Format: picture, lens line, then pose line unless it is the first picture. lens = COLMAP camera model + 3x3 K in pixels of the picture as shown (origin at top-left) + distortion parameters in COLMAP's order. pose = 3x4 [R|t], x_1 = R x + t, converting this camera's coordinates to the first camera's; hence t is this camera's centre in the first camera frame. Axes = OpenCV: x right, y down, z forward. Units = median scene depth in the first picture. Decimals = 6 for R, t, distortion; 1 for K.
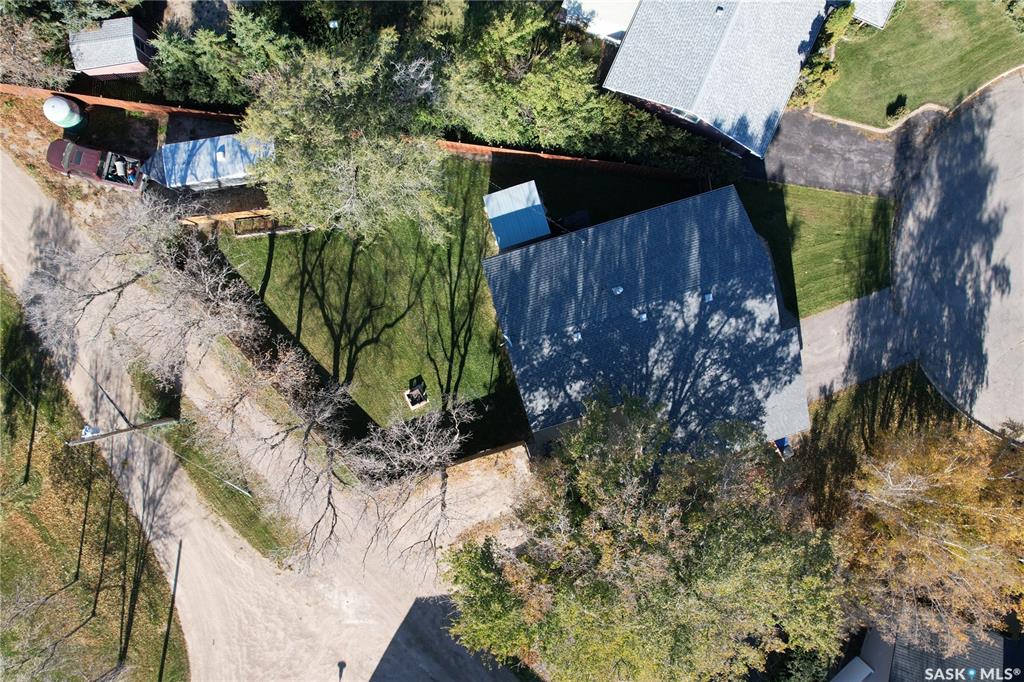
lens RADIAL K [[652.2, 0, 513.0], [0, 652.2, 339.7], [0, 0, 1]] dist [0.001437, -0.000094]
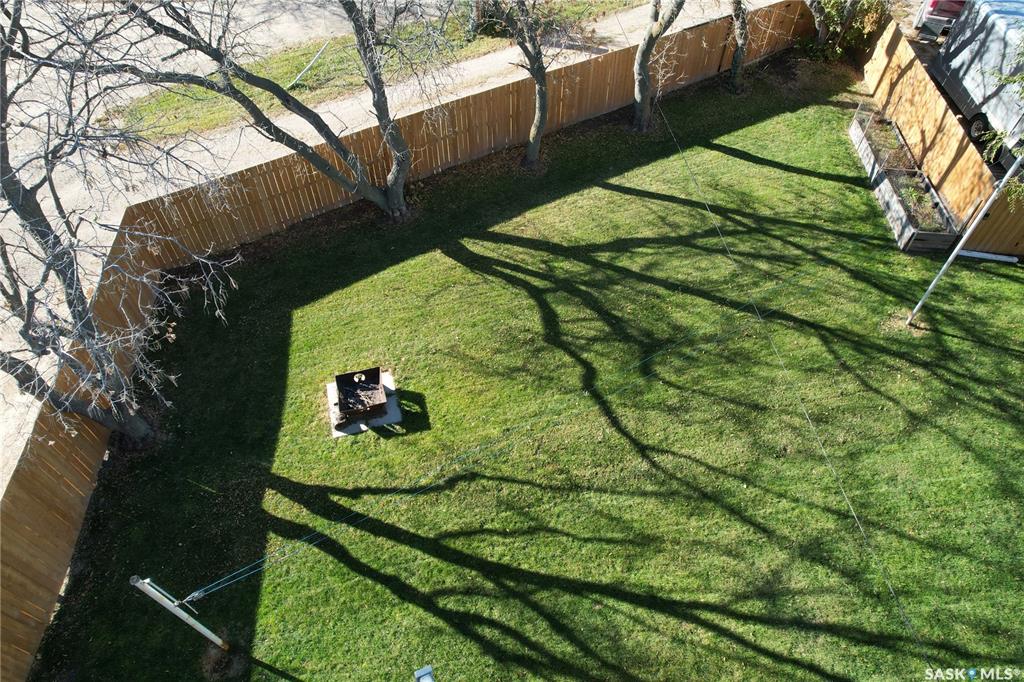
lens RADIAL K [[652.2, 0, 512.9], [0, 652.2, 342.3], [0, 0, 1]] dist [0.001437, -0.000094]
pose [[-0.251783, 0.921327, -0.296245, -0.092972], [-0.966506, -0.255104, 0.028070, 0.013695], [-0.049711, 0.293390, 0.954699, 0.654074]]
